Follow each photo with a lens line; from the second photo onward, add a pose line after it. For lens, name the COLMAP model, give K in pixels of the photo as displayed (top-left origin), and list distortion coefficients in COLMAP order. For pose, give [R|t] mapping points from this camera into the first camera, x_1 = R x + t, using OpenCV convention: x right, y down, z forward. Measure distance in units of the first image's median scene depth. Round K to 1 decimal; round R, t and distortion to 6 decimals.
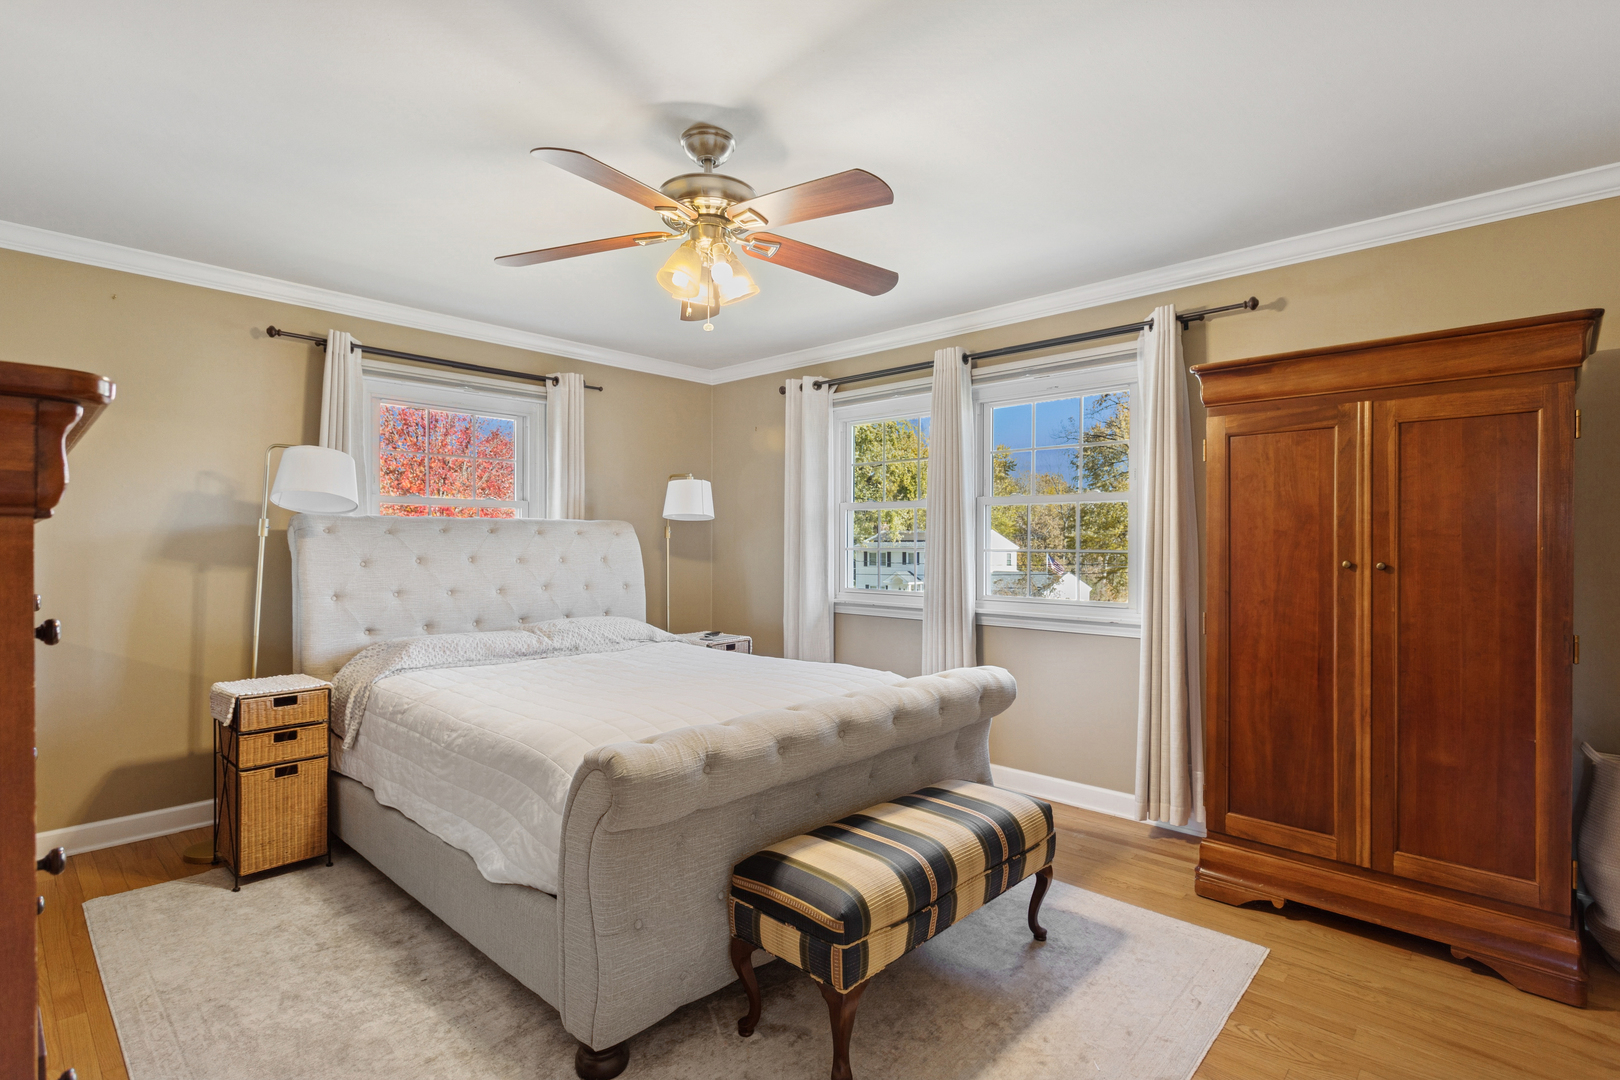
lens RADIAL K [[759.2, 0, 821.6], [0, 759.2, 547.9], [0, 0, 1]] dist [-0.005216, 0.000056]
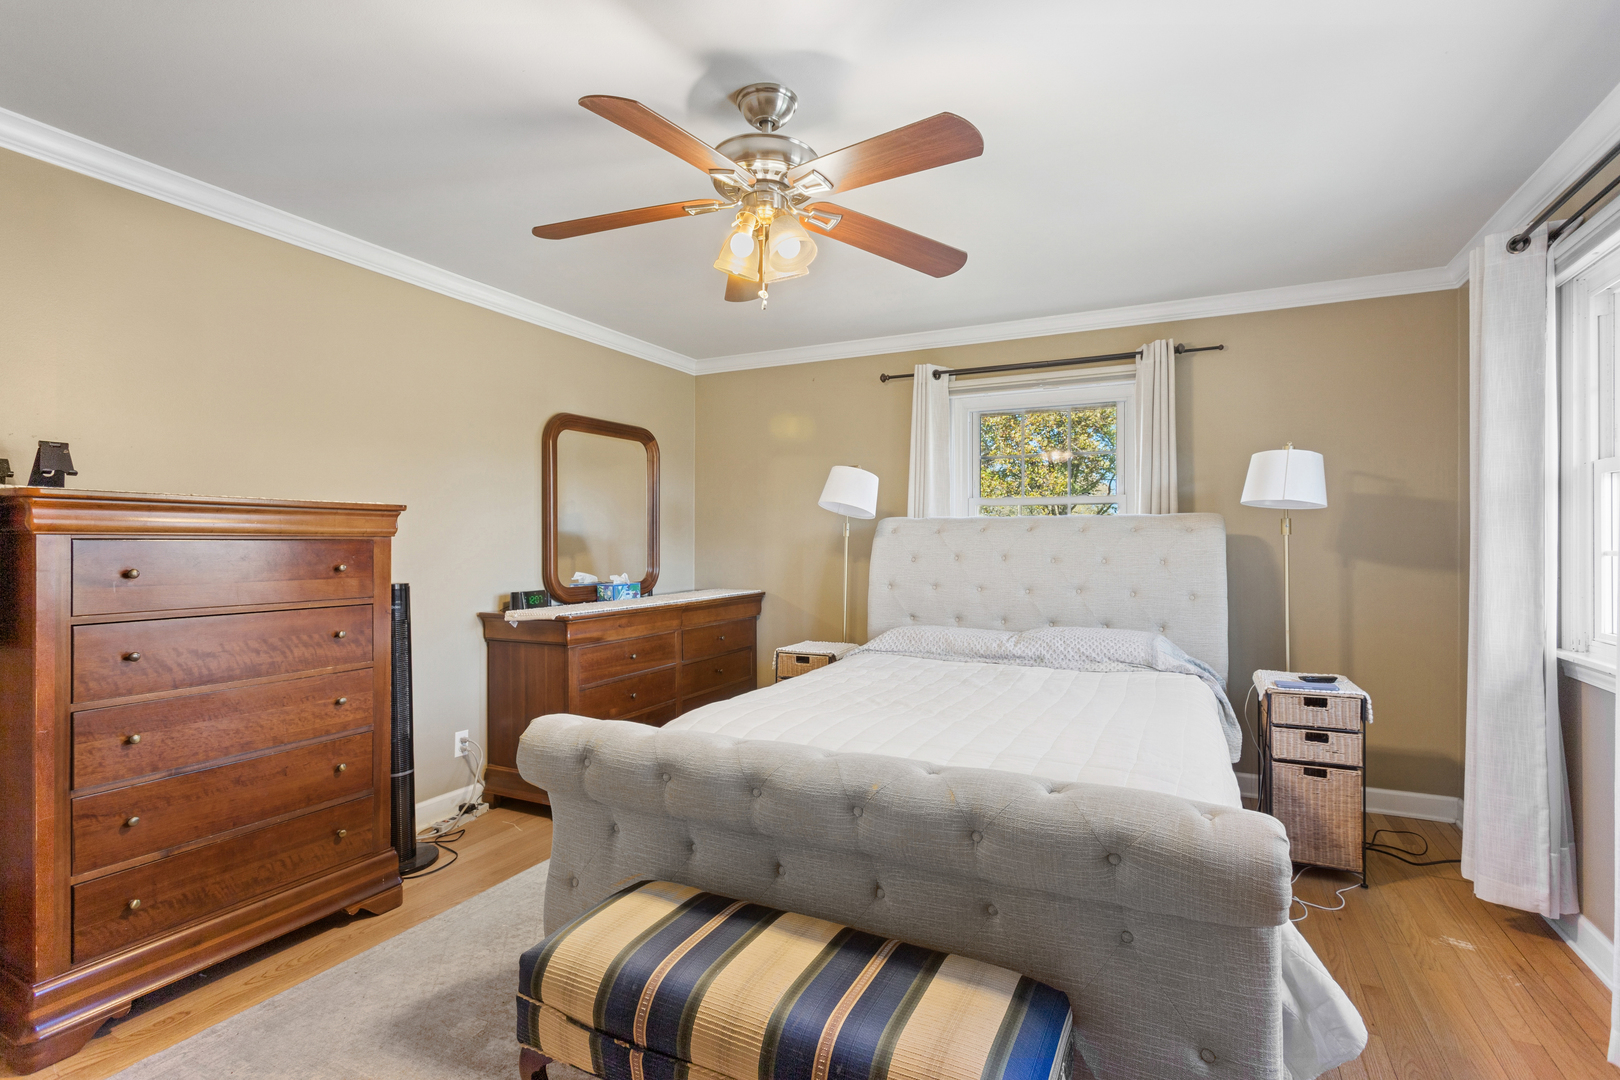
lens RADIAL K [[759.2, 0, 815.8], [0, 759.2, 528.2], [0, 0, 1]] dist [-0.005216, 0.000056]
pose [[0.280264, -0.018744, -0.959740, 0.420011], [-0.008322, 0.999724, -0.021955, 0.000728], [0.959887, 0.014140, 0.280031, 0.458413]]
